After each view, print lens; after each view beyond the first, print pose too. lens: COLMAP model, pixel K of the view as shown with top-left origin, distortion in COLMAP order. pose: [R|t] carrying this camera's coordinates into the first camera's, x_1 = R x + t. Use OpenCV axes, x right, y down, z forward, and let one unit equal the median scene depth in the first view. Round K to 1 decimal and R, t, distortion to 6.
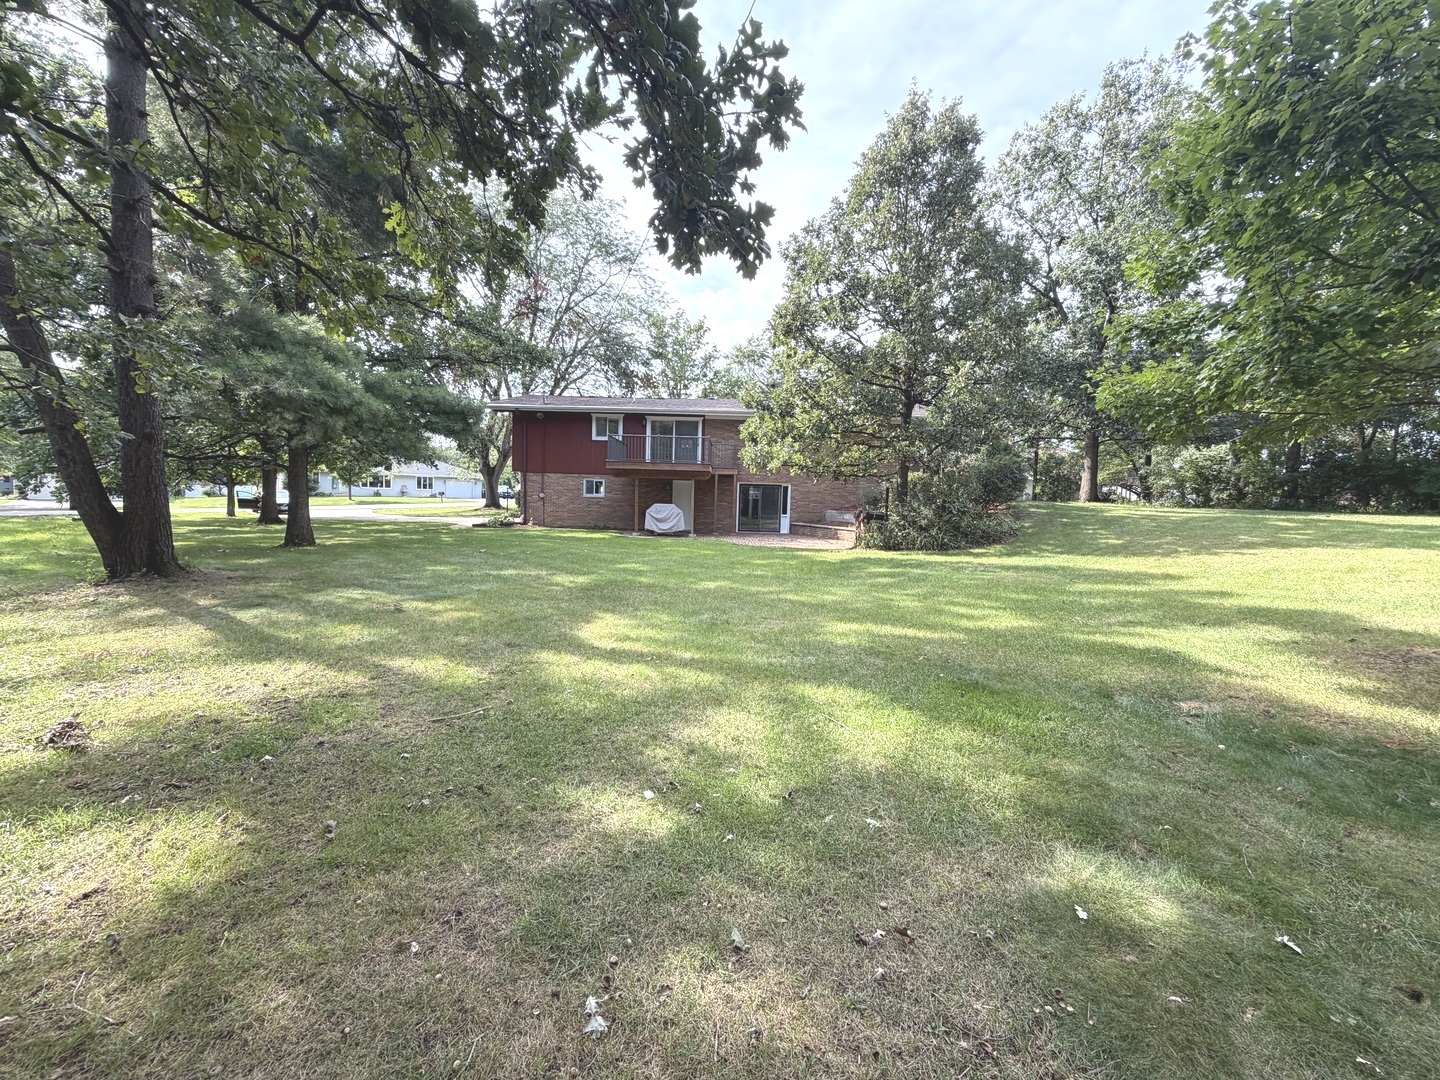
lens RADIAL K [[560.4, 0, 720.0], [0, 560.4, 540.0], [0, 0, 1]] dist [-0.012922, -0.000123]
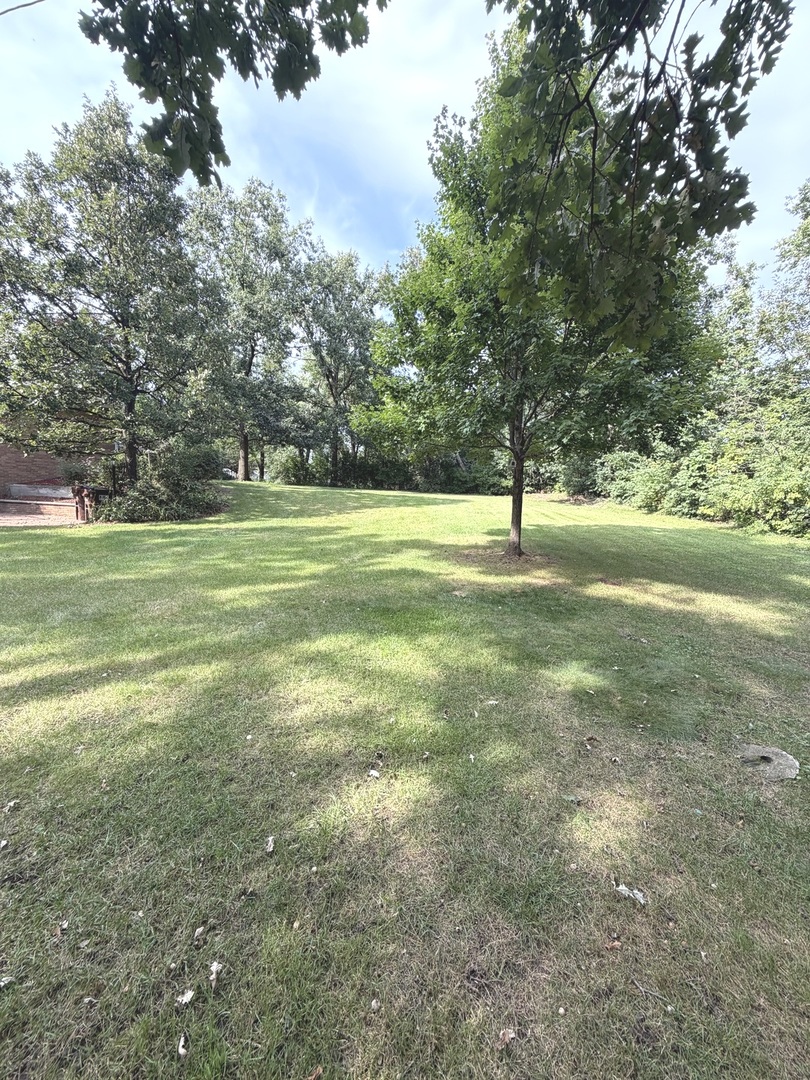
lens RADIAL K [[420.3, 0, 405.0], [0, 420.3, 540.0], [0, 0, 1]] dist [-0.012922, -0.000123]
pose [[0.527996, -0.098358, 0.843532, -0.125907], [0.031368, 0.994851, 0.096368, -0.011043], [-0.848667, -0.024422, 0.528363, 0.093054]]
